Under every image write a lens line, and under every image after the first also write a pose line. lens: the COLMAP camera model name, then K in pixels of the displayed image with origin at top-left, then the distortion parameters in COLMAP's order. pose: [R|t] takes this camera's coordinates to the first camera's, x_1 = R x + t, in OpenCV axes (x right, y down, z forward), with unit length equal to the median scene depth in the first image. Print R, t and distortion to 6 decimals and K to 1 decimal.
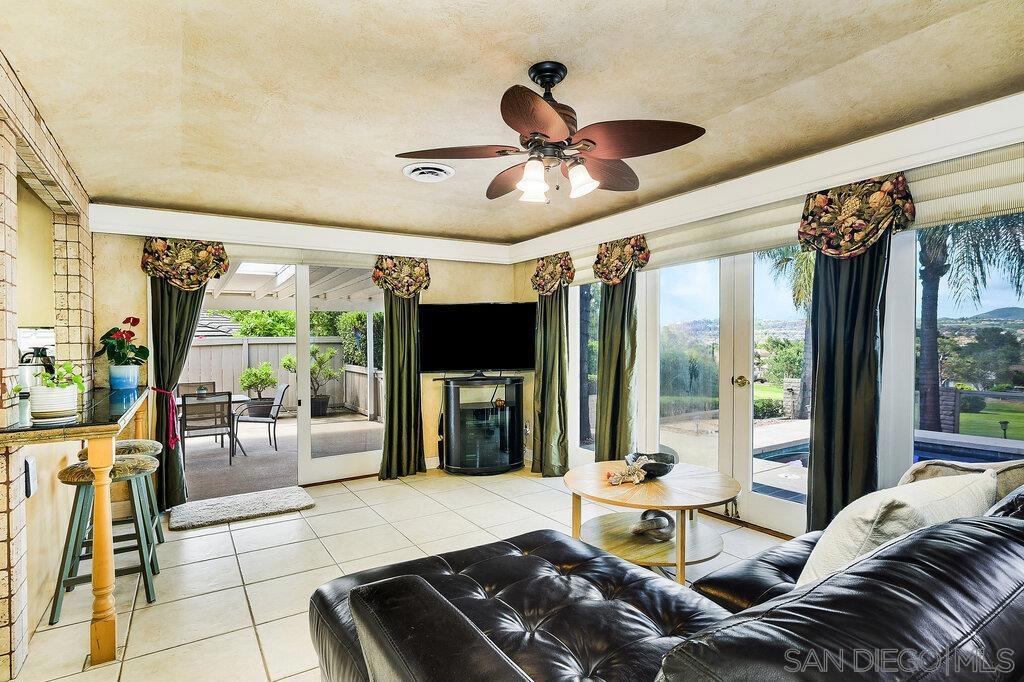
lens RADIAL K [[518.7, 0, 516.1], [0, 518.7, 347.3], [0, 0, 1]] dist [-0.017495, 0.000798]
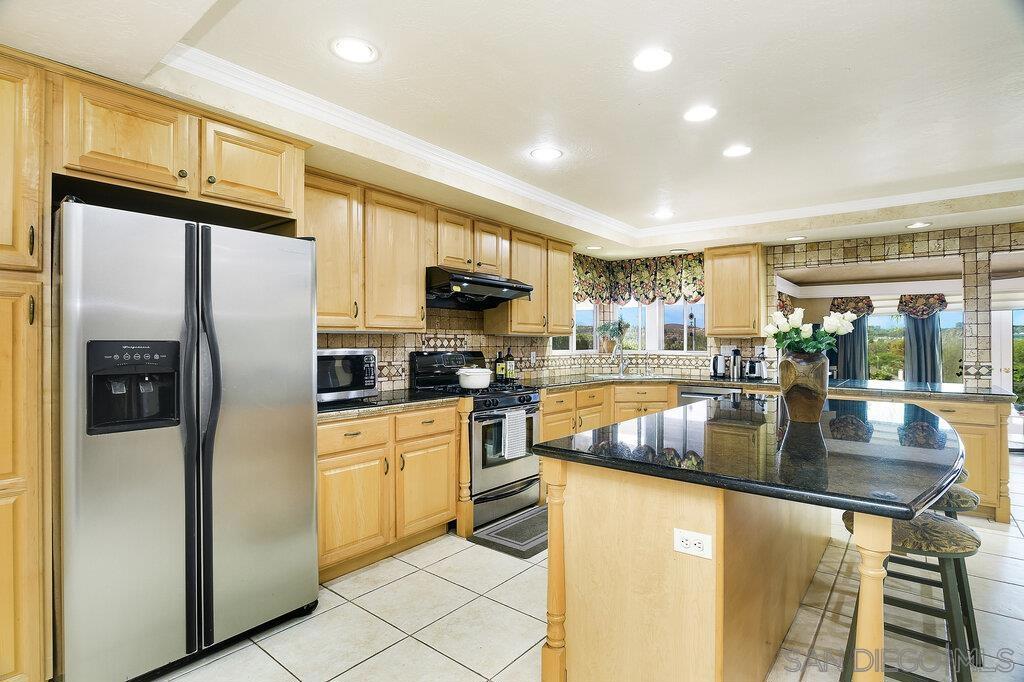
lens RADIAL K [[513.4, 0, 508.4], [0, 513.4, 350.1], [0, 0, 1]] dist [-0.021511, -0.000065]
pose [[0.949083, 0.011683, 0.314809, -1.655923], [-0.013056, 0.999912, 0.002254, 0.004368], [-0.314755, -0.006250, 0.949152, -0.227592]]
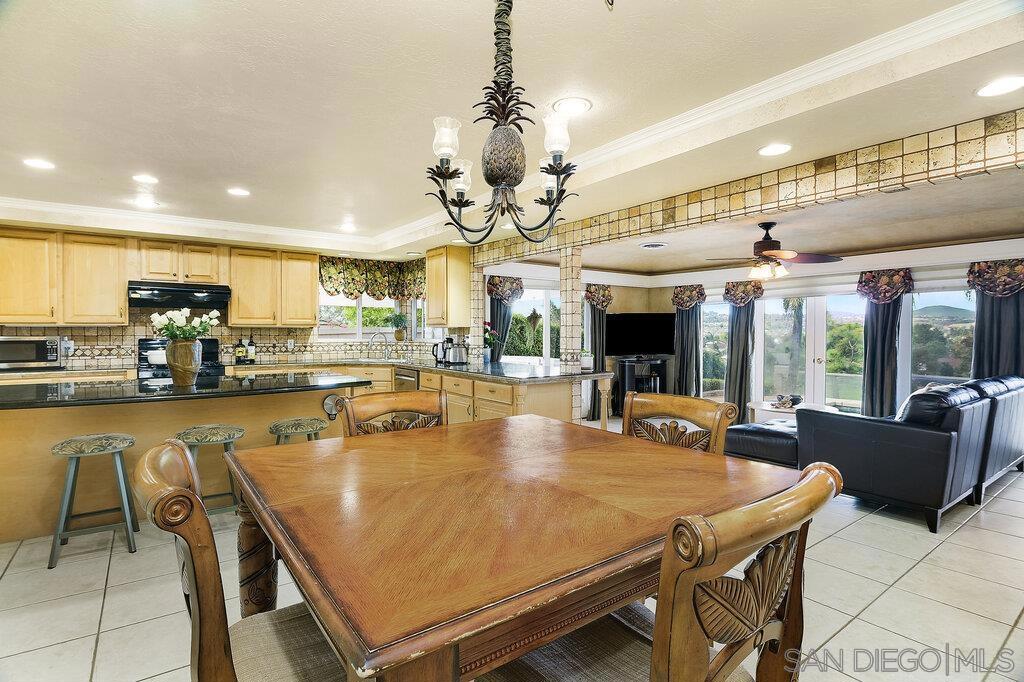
lens RADIAL K [[504.4, 0, 509.0], [0, 504.4, 337.1], [0, 0, 1]] dist [-0.025894, -0.000550]
pose [[0.998423, 0.013582, 0.054479, -0.651441], [-0.013663, 0.999906, 0.001105, -0.007021], [-0.054458, -0.001848, 0.998514, -0.633758]]
